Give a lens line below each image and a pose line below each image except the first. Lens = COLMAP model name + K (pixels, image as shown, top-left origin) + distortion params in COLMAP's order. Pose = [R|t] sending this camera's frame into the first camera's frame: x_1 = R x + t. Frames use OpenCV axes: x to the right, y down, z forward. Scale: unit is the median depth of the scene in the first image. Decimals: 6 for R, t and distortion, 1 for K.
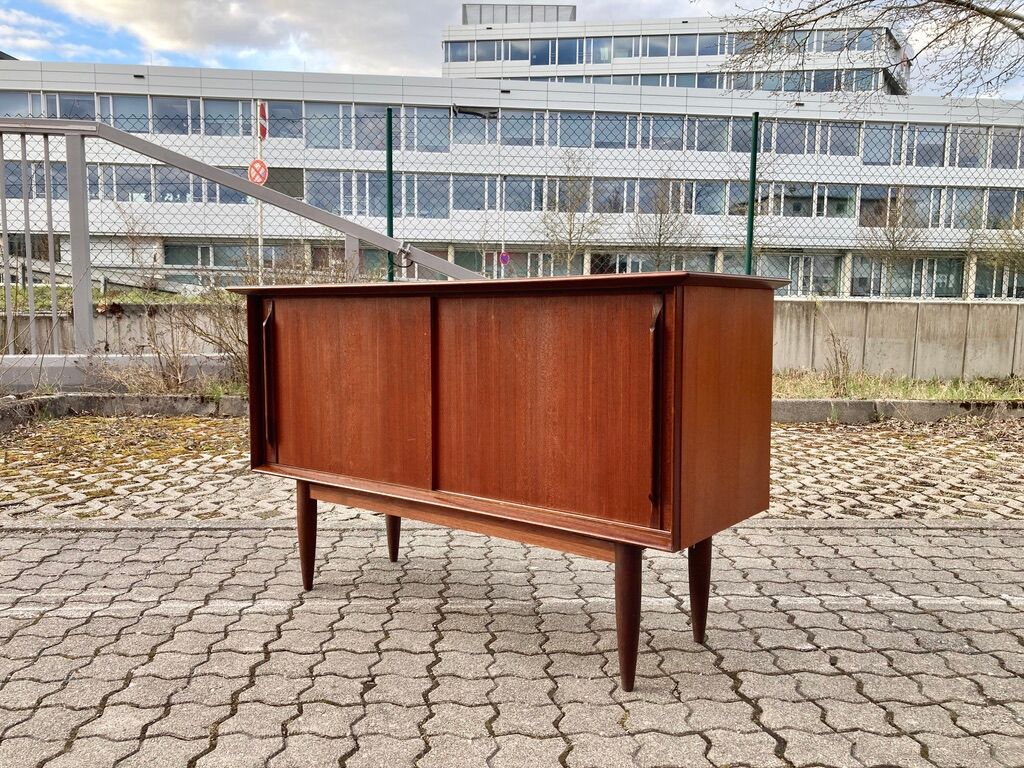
lens RADIAL K [[844.1, 0, 510.7], [0, 844.1, 386.9], [0, 0, 1]] dist [0.002485, 0.011253]
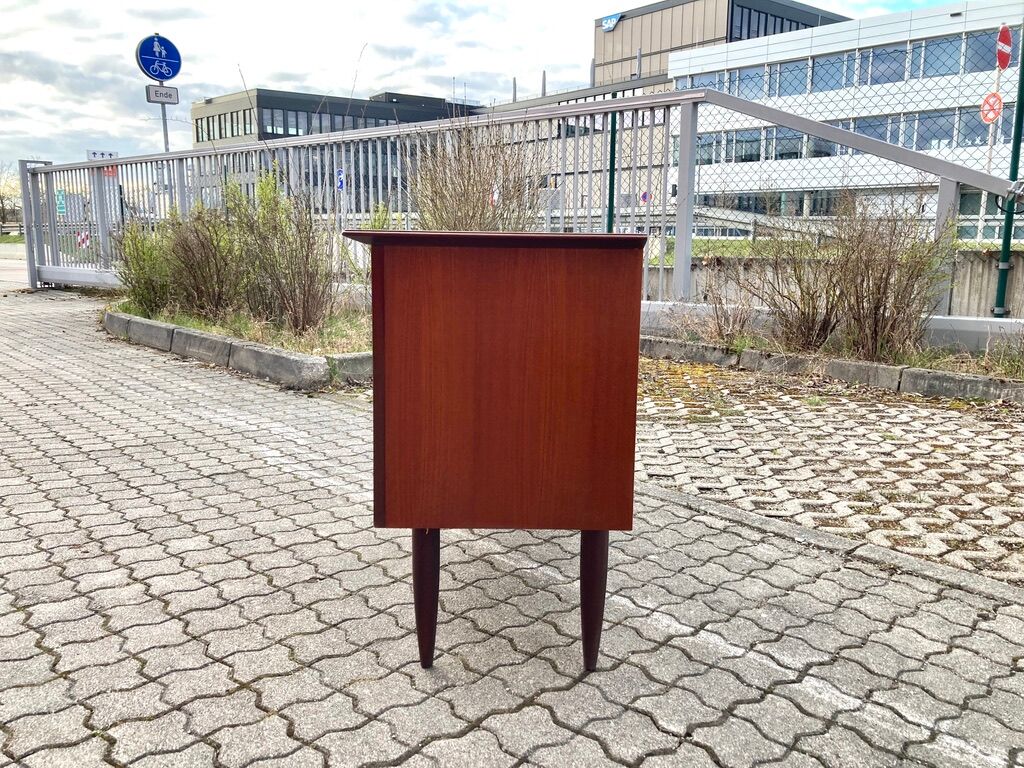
lens RADIAL K [[840.8, 0, 507.2], [0, 840.8, 397.6], [0, 0, 1]] dist [0.009833, 0.000049]
pose [[0.620587, 0.136851, -0.772103, 0.366673], [-0.084302, 0.990590, 0.107817, -0.022702], [0.779592, -0.001820, 0.626285, 0.193693]]
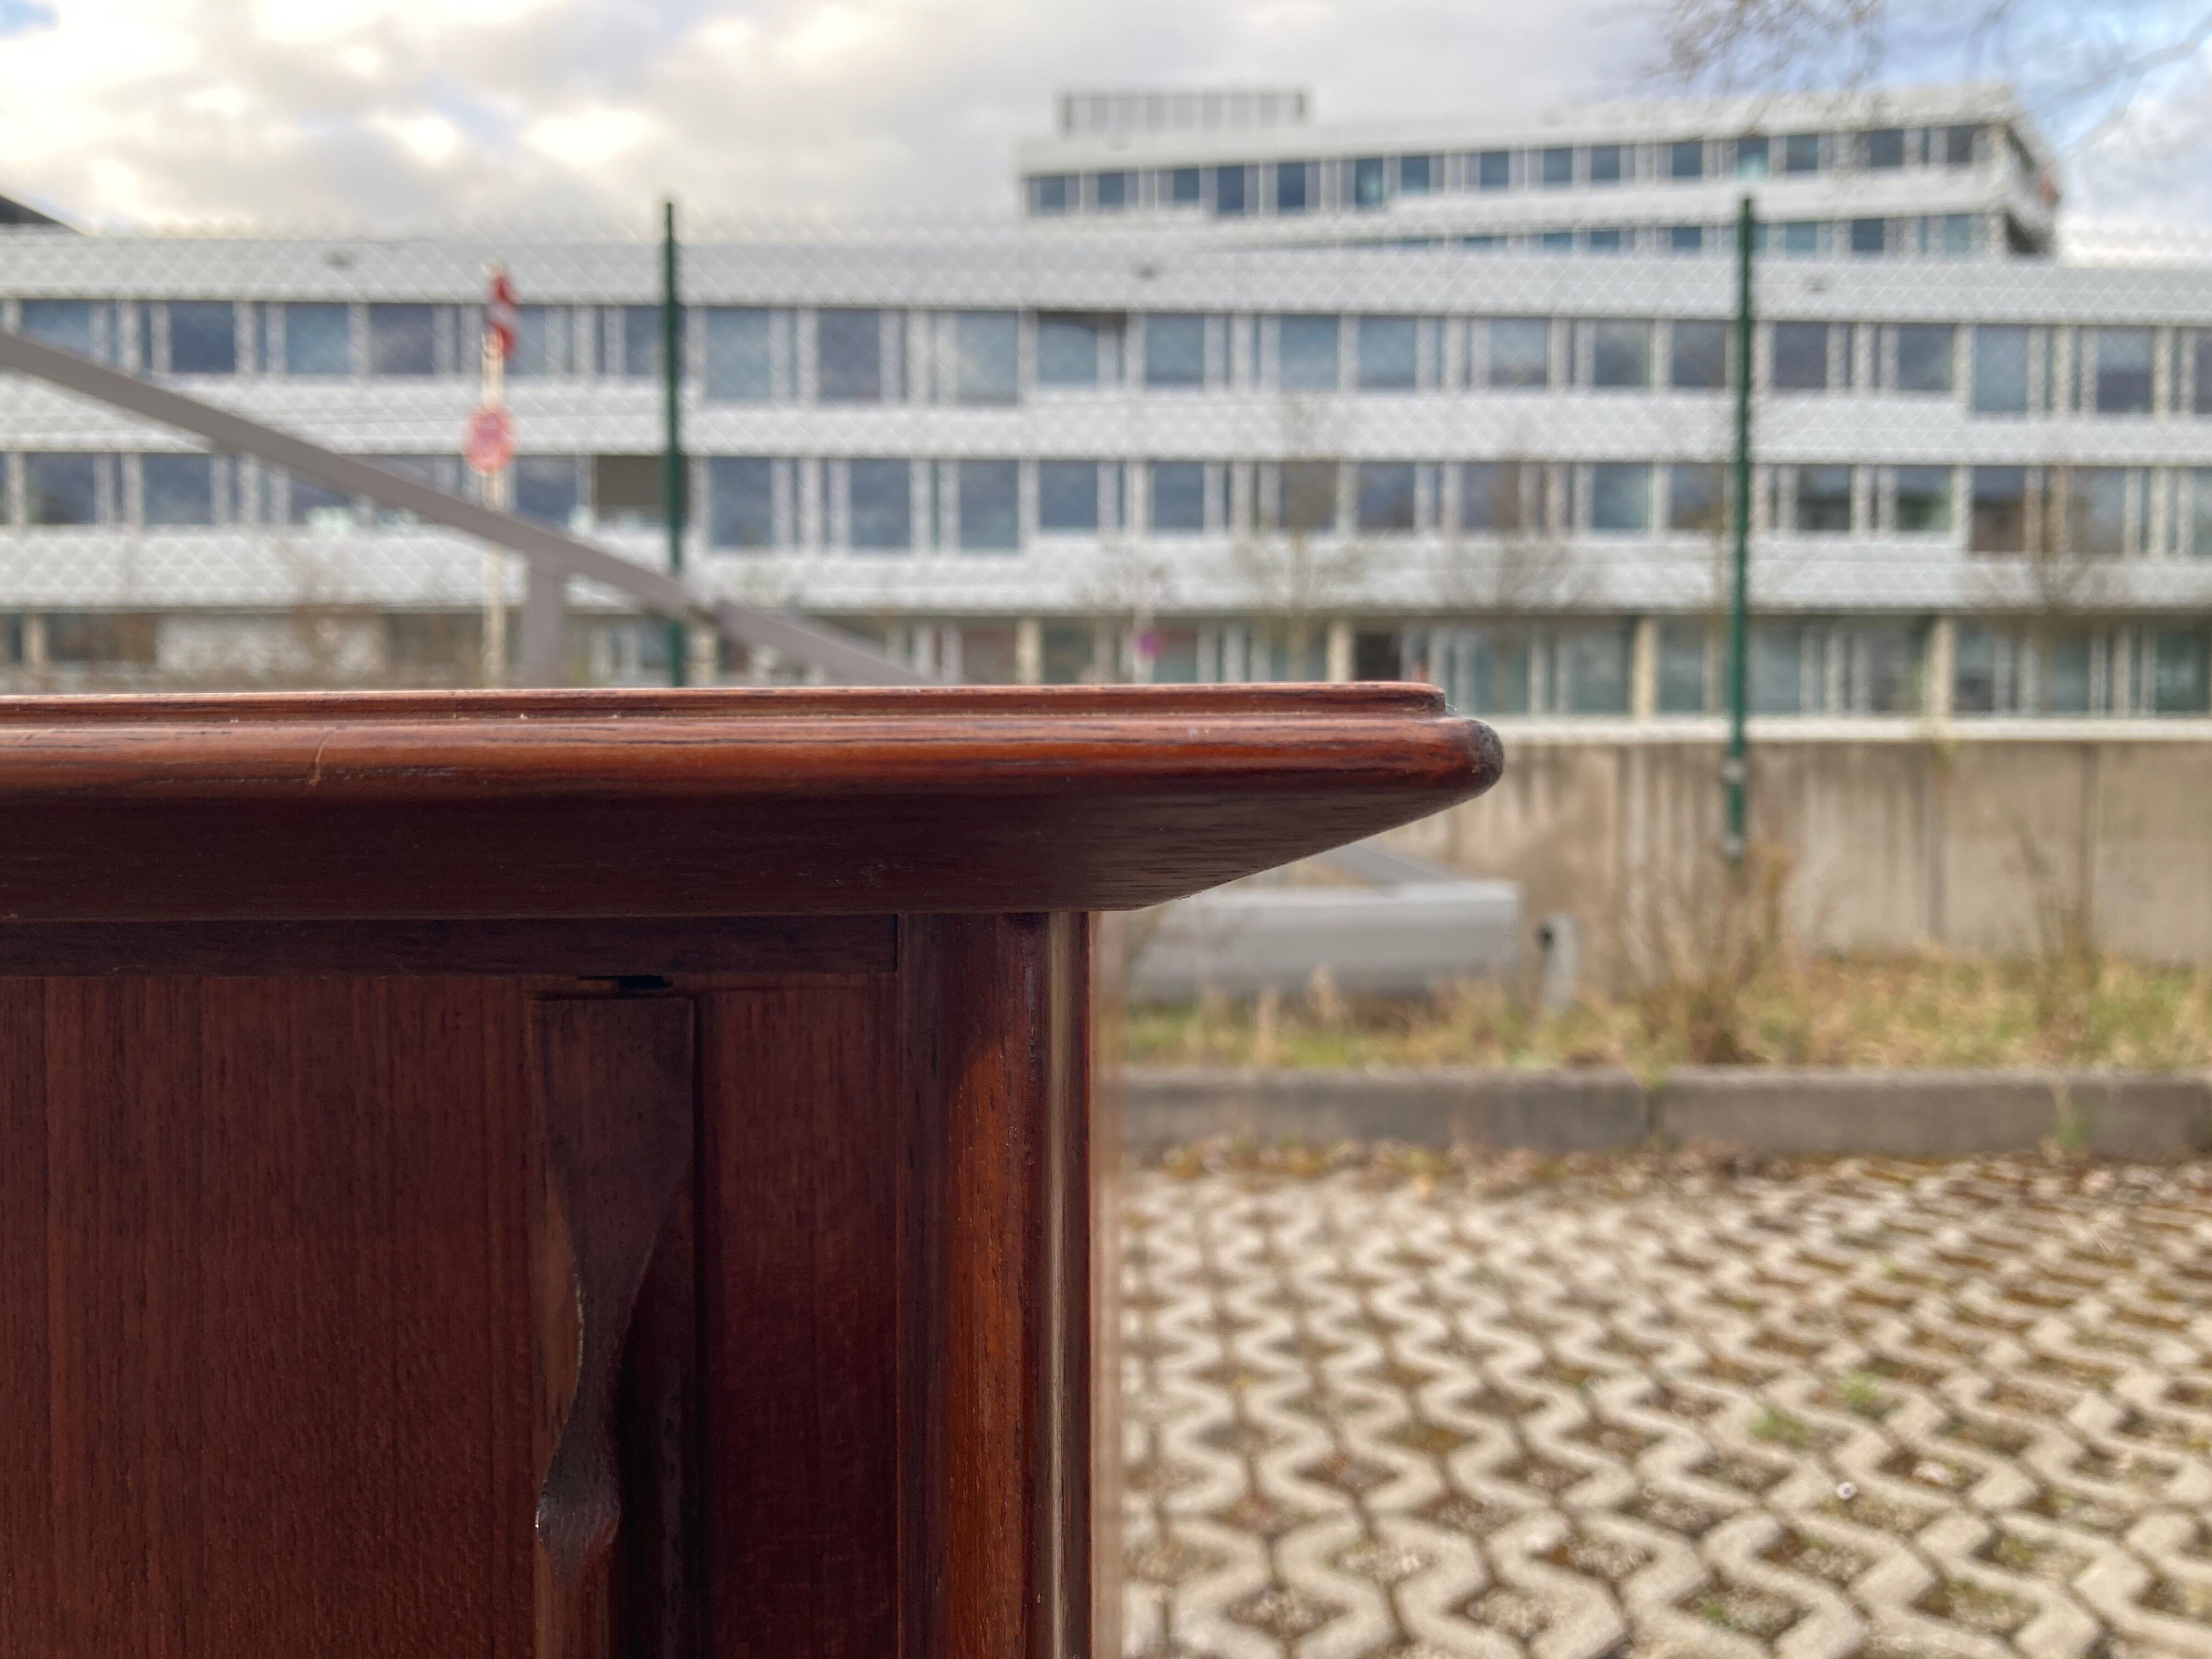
lens RADIAL K [[1846.6, 0, 1113.1], [0, 1846.6, 829.0], [0, 0, 1]] dist [-0.001499, -0.003992]
pose [[0.999131, -0.012788, -0.039672, 0.106929], [0.010686, 0.998550, -0.052765, -0.055394], [0.040290, 0.052296, 0.997819, 0.466641]]
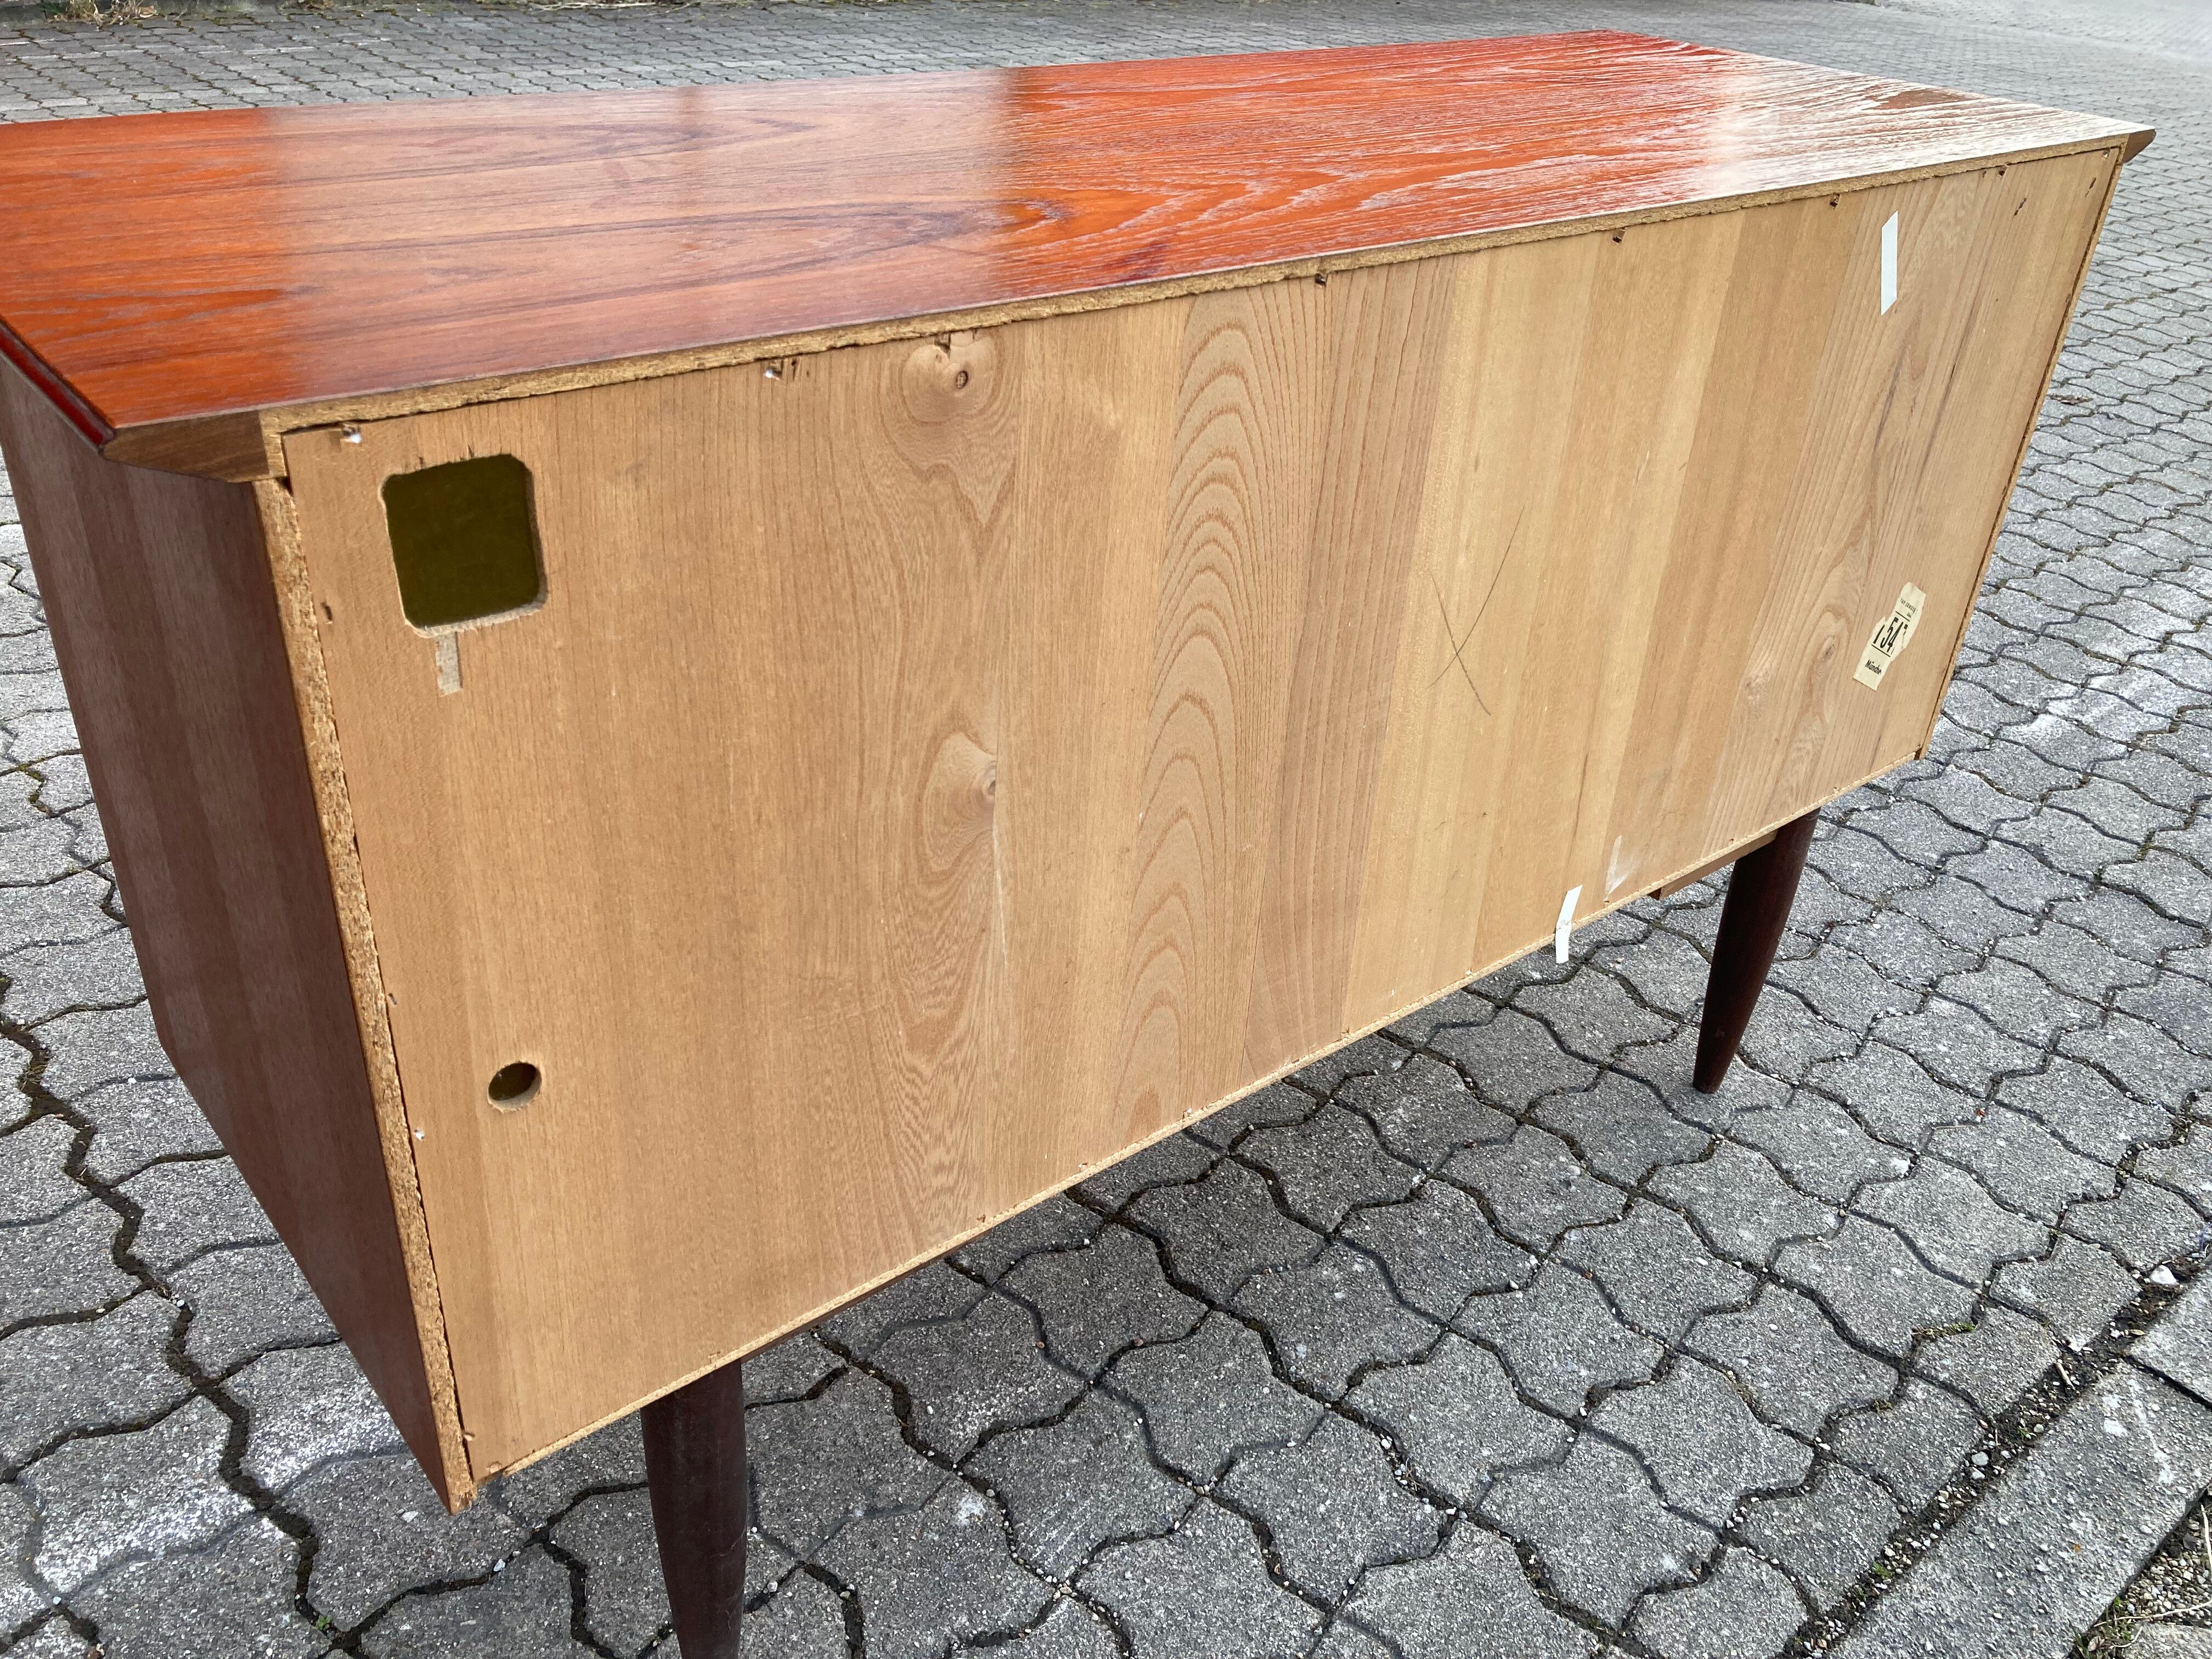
lens RADIAL K [[1802.5, 0, 1122.2], [0, 1802.5, 828.5], [0, 0, 1]] dist [0.008742, 0.009535]
pose [[-0.781696, 0.271722, -0.561354, 0.131710], [-0.121036, 0.816886, 0.563957, -0.127577], [0.611802, 0.508787, -0.605669, 0.747836]]
